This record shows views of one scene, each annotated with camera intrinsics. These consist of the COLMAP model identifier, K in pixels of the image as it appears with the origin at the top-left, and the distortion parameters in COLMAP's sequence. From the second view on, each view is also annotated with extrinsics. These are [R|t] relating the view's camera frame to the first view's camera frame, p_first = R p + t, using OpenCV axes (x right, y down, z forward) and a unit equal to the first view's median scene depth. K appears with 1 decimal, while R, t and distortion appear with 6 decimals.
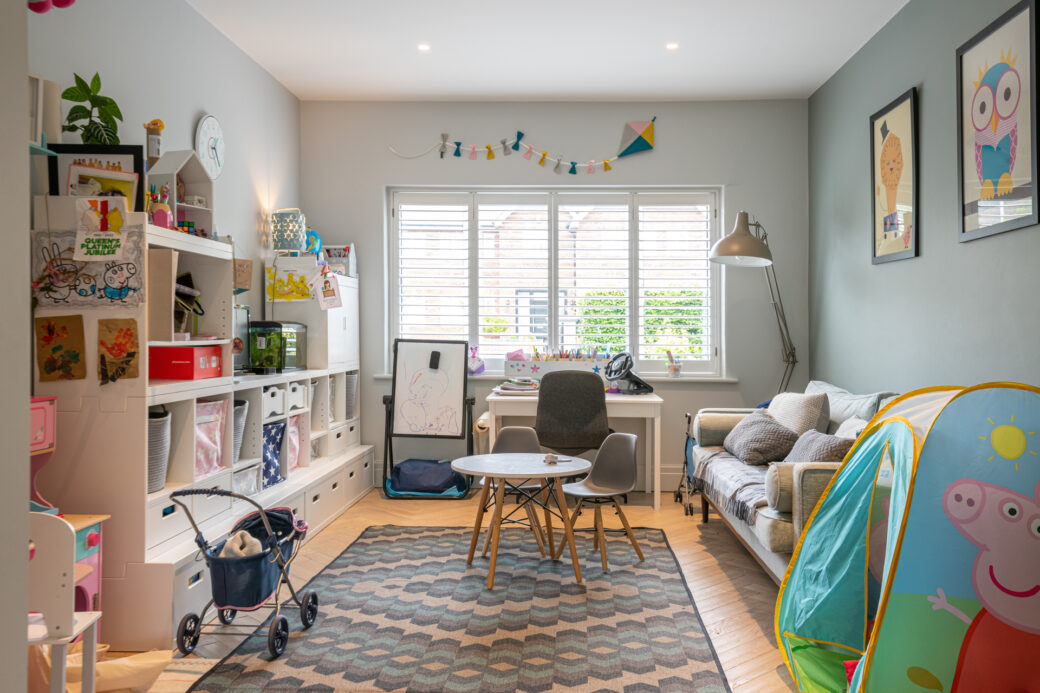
lens RADIAL K [[832.5, 0, 530.6], [0, 832.5, 330.4], [0, 0, 1]] dist [-0.007797, -0.004236]
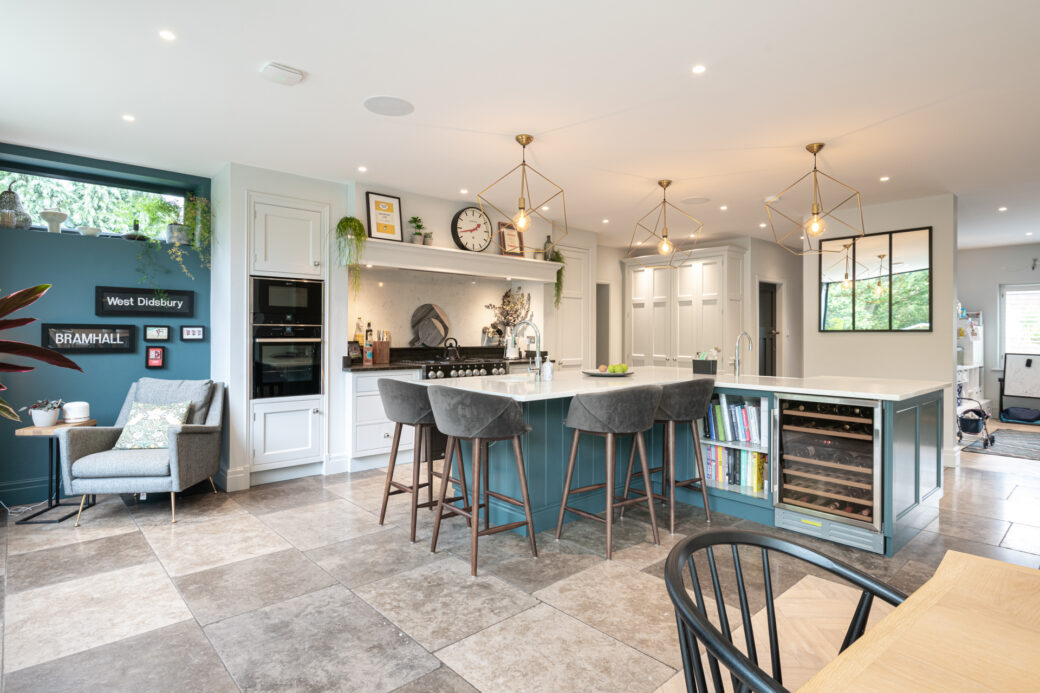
lens RADIAL K [[549.0, 0, 523.3], [0, 549.0, 330.9], [0, 0, 1]] dist [0.002114, -0.003403]
pose [[0.698111, -0.001378, -0.715988, -0.013333], [-0.004517, 0.999970, -0.006329, -0.047613], [0.715975, 0.007653, 0.698084, -1.347142]]
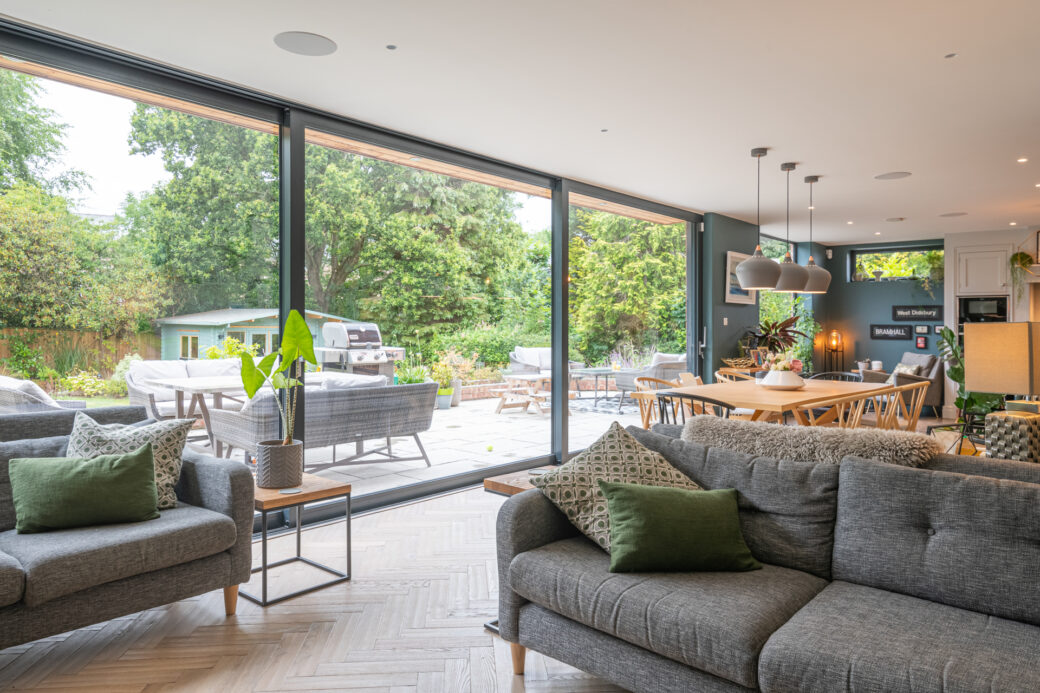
lens RADIAL K [[714.7, 0, 508.9], [0, 714.7, 316.9], [0, 0, 1]] dist [-0.010590, -0.006551]
pose [[-0.620195, -0.013546, -0.784331, 1.778234], [-0.009525, 0.999907, -0.009737, -0.053017], [0.784390, 0.001432, -0.620267, -0.633344]]
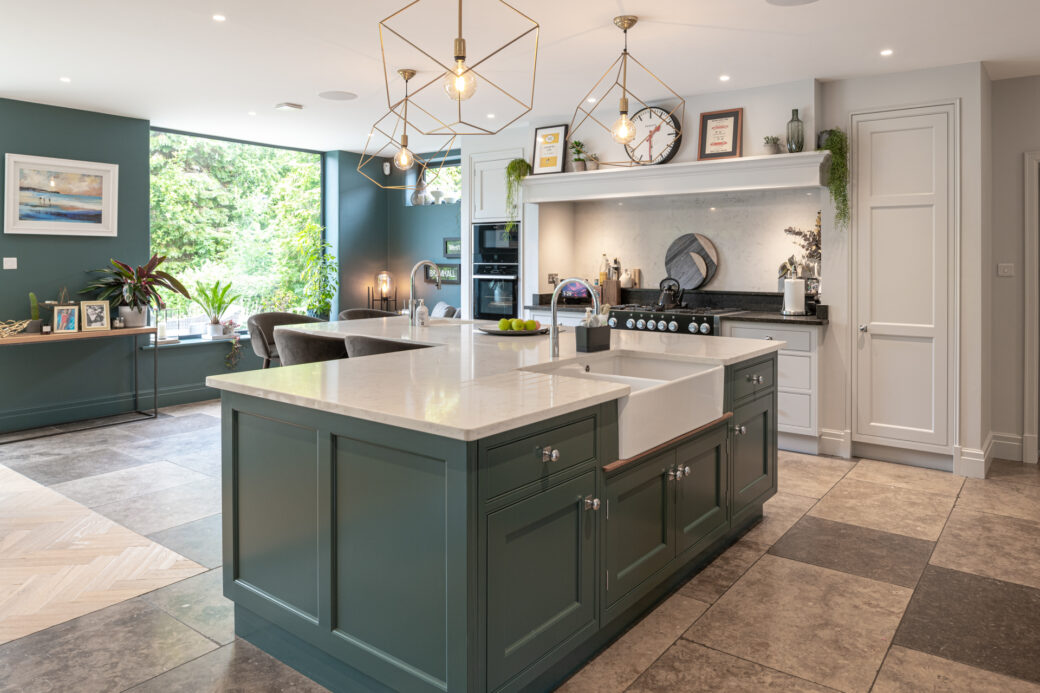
lens RADIAL K [[714.7, 0, 515.8], [0, 714.7, 262.5], [0, 0, 1]] dist [-0.010590, -0.006551]
pose [[-0.582323, 0.001730, -0.812956, 0.176481], [-0.001986, 0.999992, 0.003551, -0.075440], [0.812955, 0.003683, -0.582315, 0.183657]]
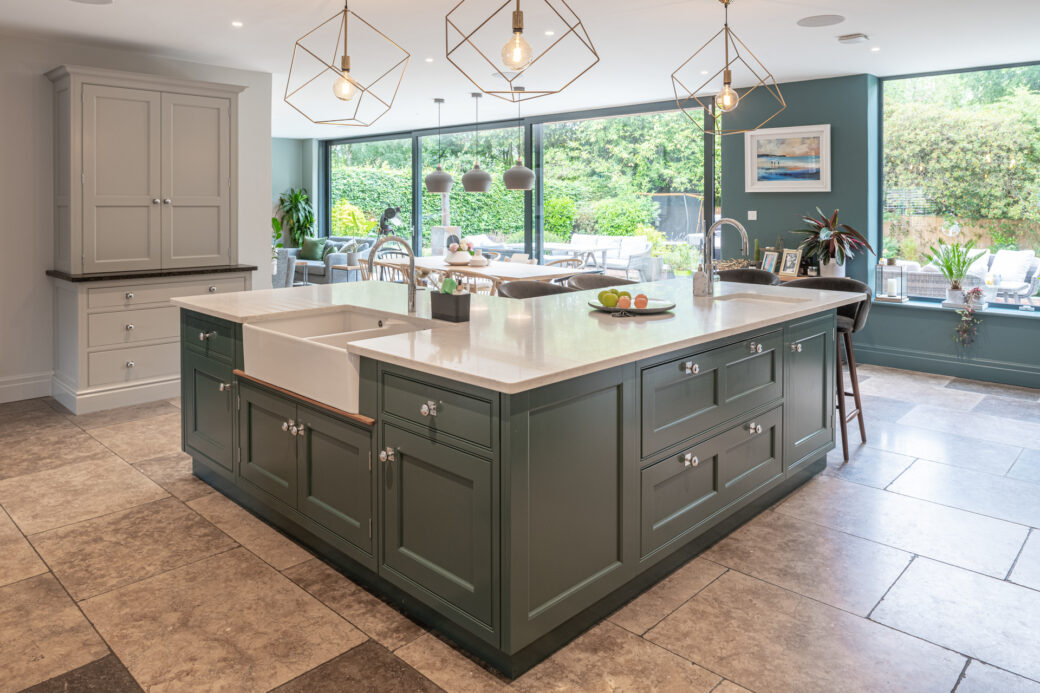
lens RADIAL K [[714.7, 0, 516.9], [0, 714.7, 217.8], [0, 0, 1]] dist [-0.010590, -0.006551]
pose [[-0.746766, -0.013295, 0.664954, -1.164371], [-0.002236, 0.999845, 0.017479, -0.091861], [-0.665083, 0.011566, -0.746680, 0.293774]]
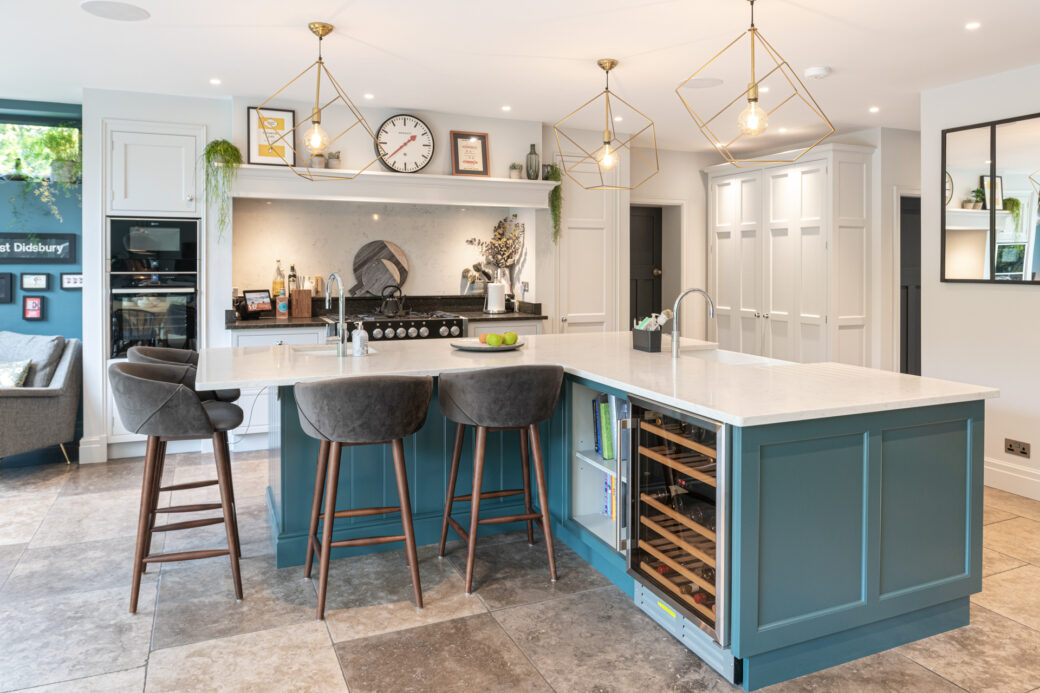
lens RADIAL K [[714.7, 0, 523.4], [0, 714.7, 263.4], [0, 0, 1]] dist [-0.010590, -0.006551]
pose [[0.432660, 0.005925, -0.901538, 0.248758], [-0.005455, 0.999977, 0.003954, -0.091581], [0.901541, 0.003207, 0.432682, -0.834744]]
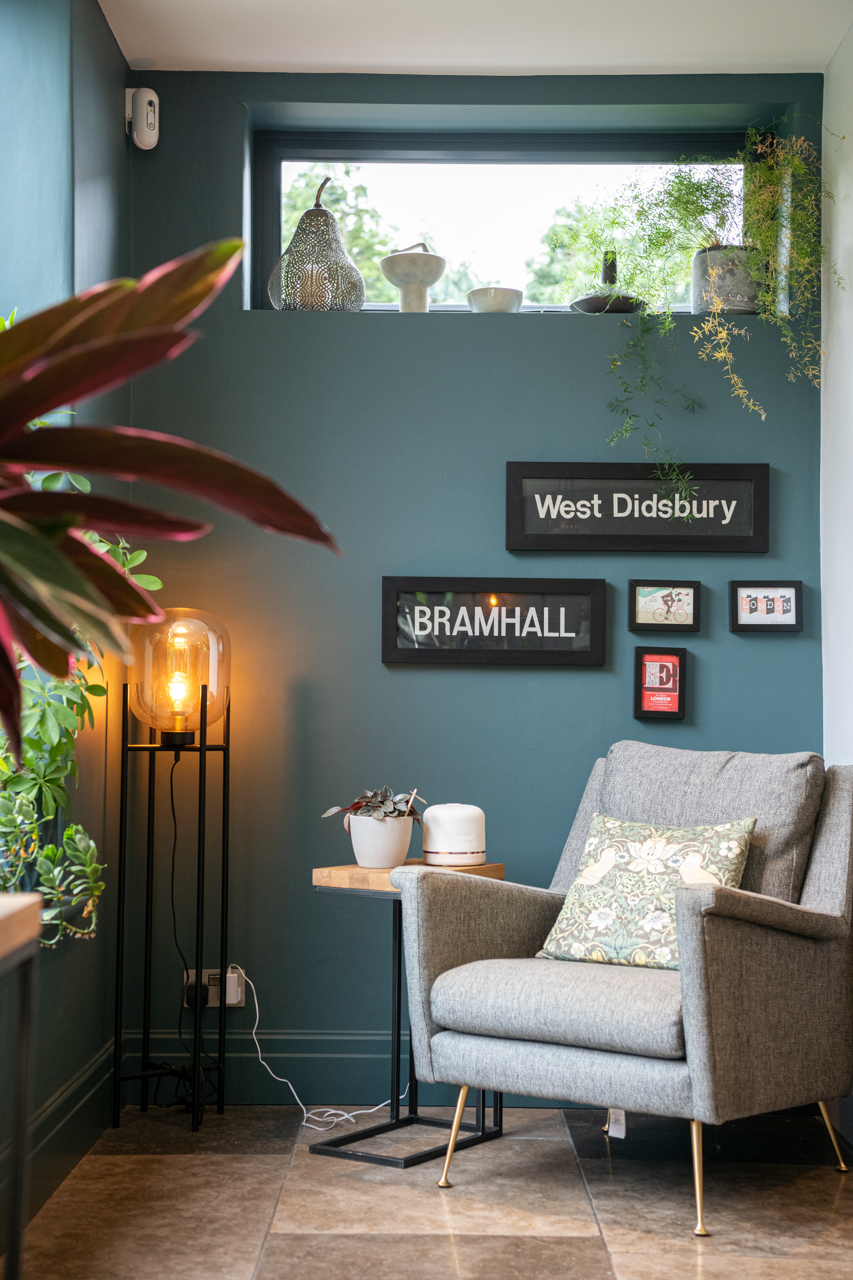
lens RADIAL K [[1942.2, 0, 443.9], [0, 1942.2, 610.5], [0, 0, 1]] dist [0.234569, 0.000000]
pose [[0.035764, -0.053721, -0.997915, -0.122522], [-0.008390, 0.998503, -0.054054, 0.026583], [0.999325, 0.010306, 0.035260, -1.279435]]
